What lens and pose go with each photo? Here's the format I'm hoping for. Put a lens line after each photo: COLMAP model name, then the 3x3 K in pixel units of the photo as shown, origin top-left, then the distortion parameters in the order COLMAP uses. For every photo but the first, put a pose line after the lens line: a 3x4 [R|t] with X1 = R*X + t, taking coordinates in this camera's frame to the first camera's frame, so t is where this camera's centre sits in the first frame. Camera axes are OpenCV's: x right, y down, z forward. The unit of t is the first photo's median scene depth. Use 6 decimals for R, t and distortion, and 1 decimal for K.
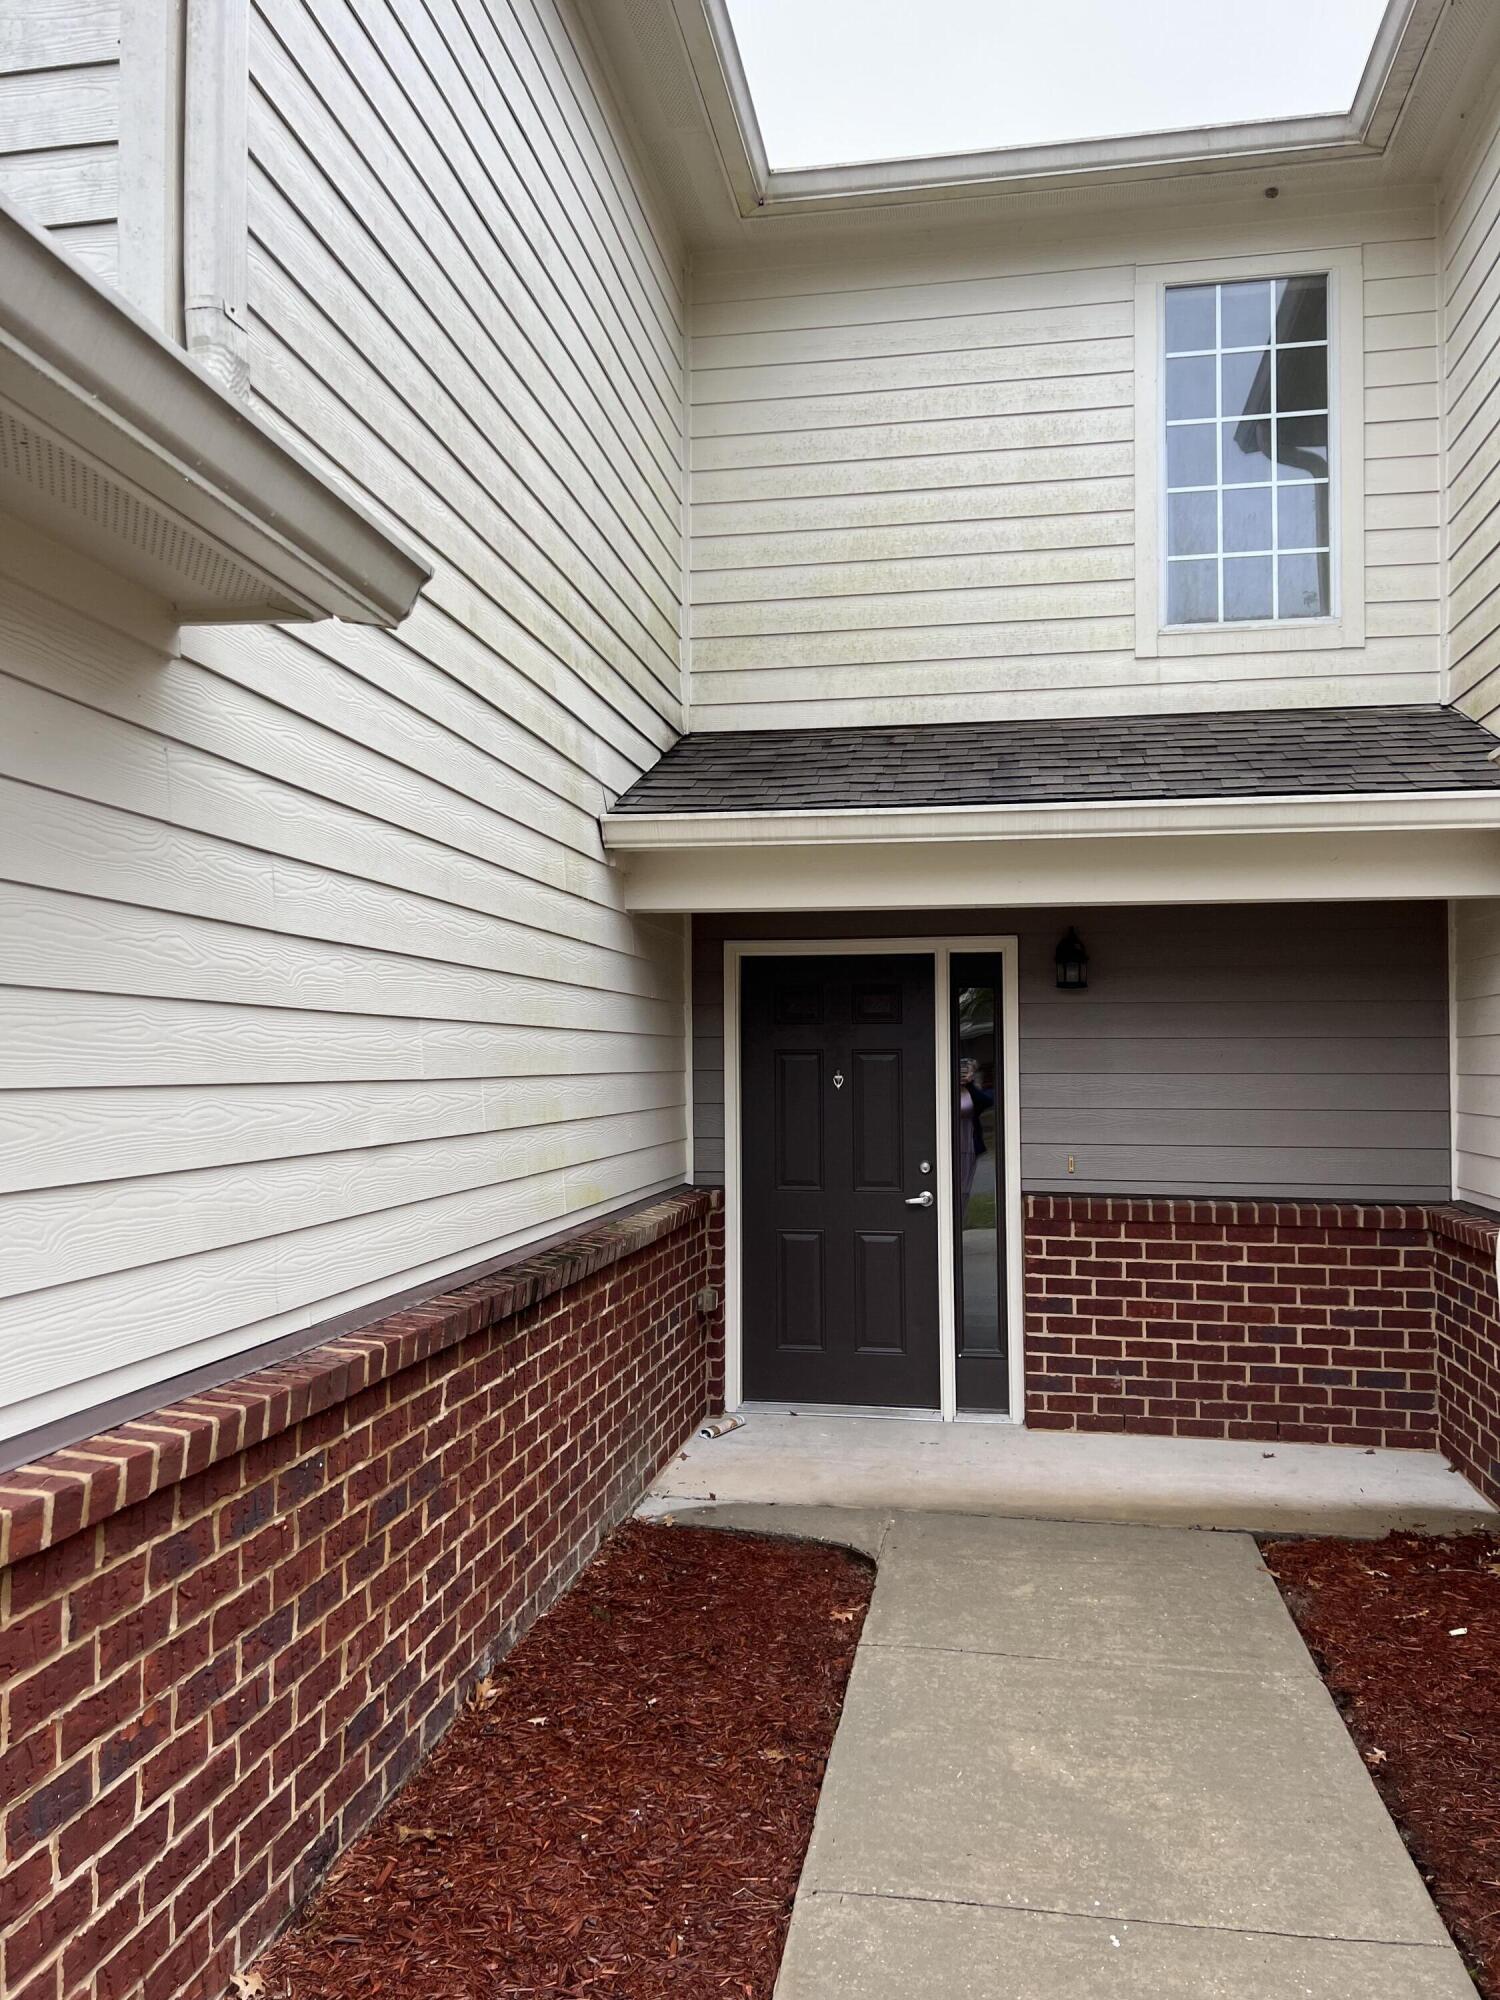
lens RADIAL K [[1506.8, 0, 766.6], [0, 1506.8, 1018.9], [0, 0, 1]] dist [0.067408, -0.079212]
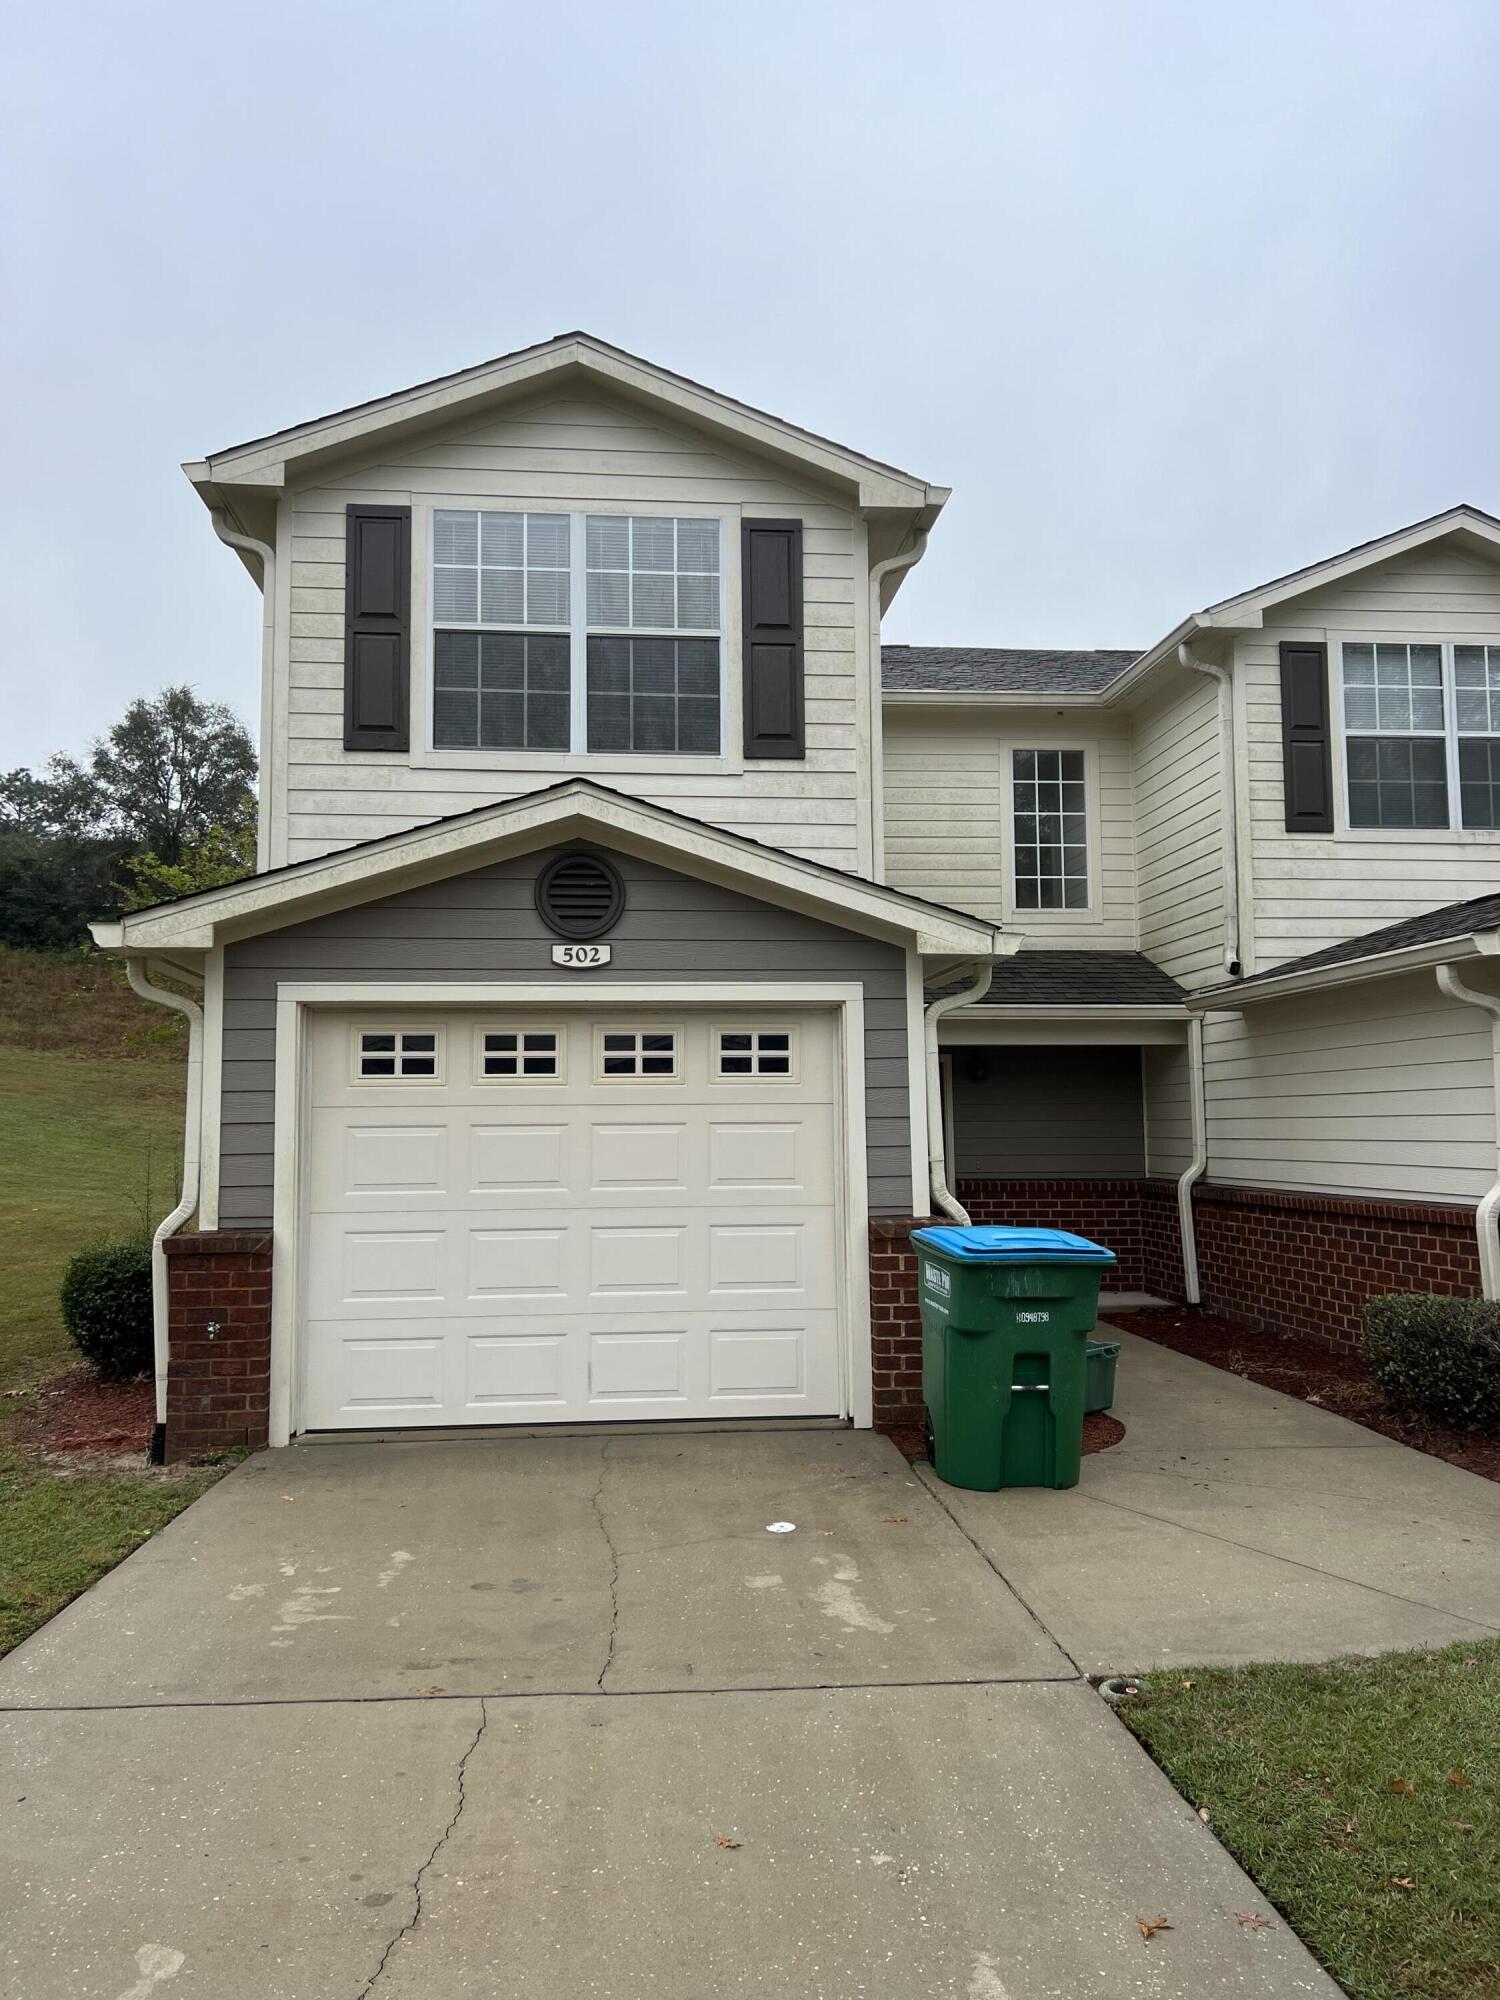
lens RADIAL K [[1506.8, 0, 752.3], [0, 1506.8, 1002.4], [0, 0, 1]] dist [0.067408, -0.079212]
pose [[0.966657, 0.015884, 0.255581, -0.659284], [-0.000980, 0.998297, -0.058336, -0.006008], [-0.256072, 0.056141, 0.965026, -0.974682]]
